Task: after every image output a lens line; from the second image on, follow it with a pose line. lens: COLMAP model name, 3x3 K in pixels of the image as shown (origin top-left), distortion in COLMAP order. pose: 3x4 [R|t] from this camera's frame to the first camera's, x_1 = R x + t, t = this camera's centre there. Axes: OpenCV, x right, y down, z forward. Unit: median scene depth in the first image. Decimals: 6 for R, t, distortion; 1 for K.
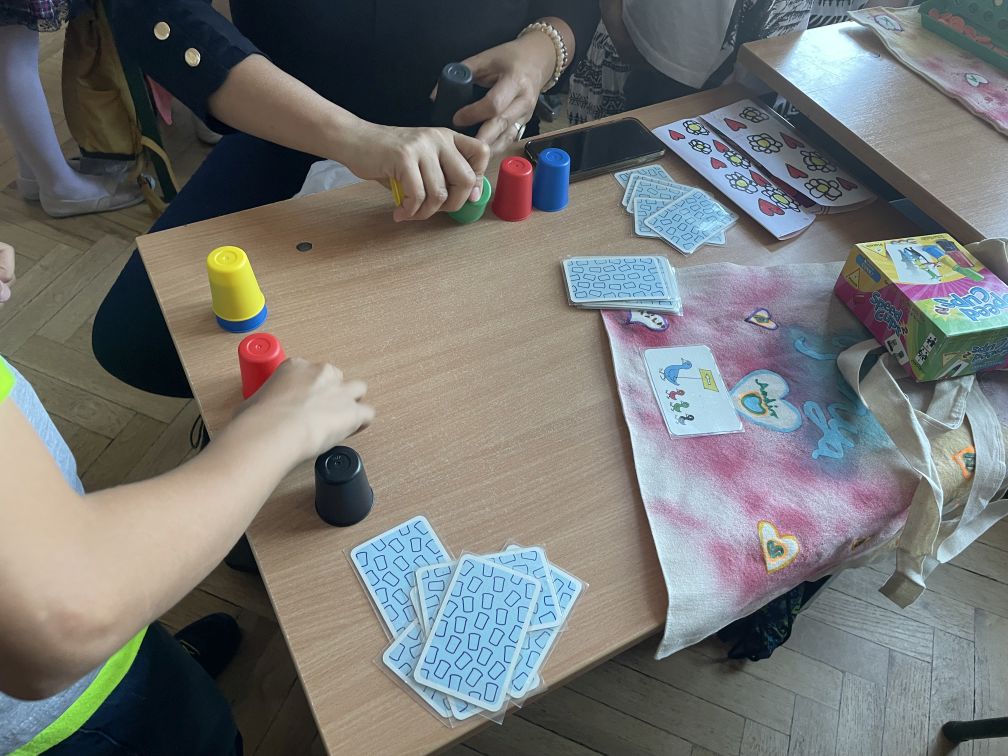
lens RADIAL K [[759.5, 0, 502.5], [0, 759.5, 376.7], [0, 0, 1]] dist [0.013113, 0.001814]
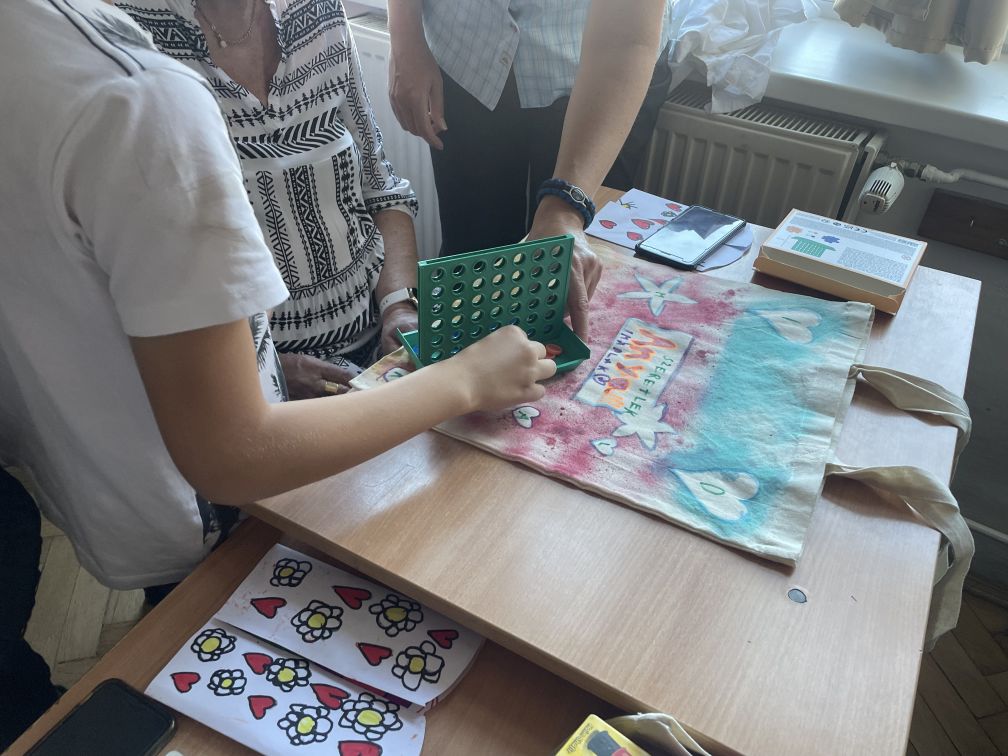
lens RADIAL K [[759.5, 0, 505.0], [0, 759.5, 378.9], [0, 0, 1]] dist [0.013113, 0.001814]
pose [[0.831888, -0.373180, 0.410729, 0.290043], [0.440601, 0.894131, -0.080001, -0.382512], [-0.337391, 0.247519, 0.908241, 0.259218]]
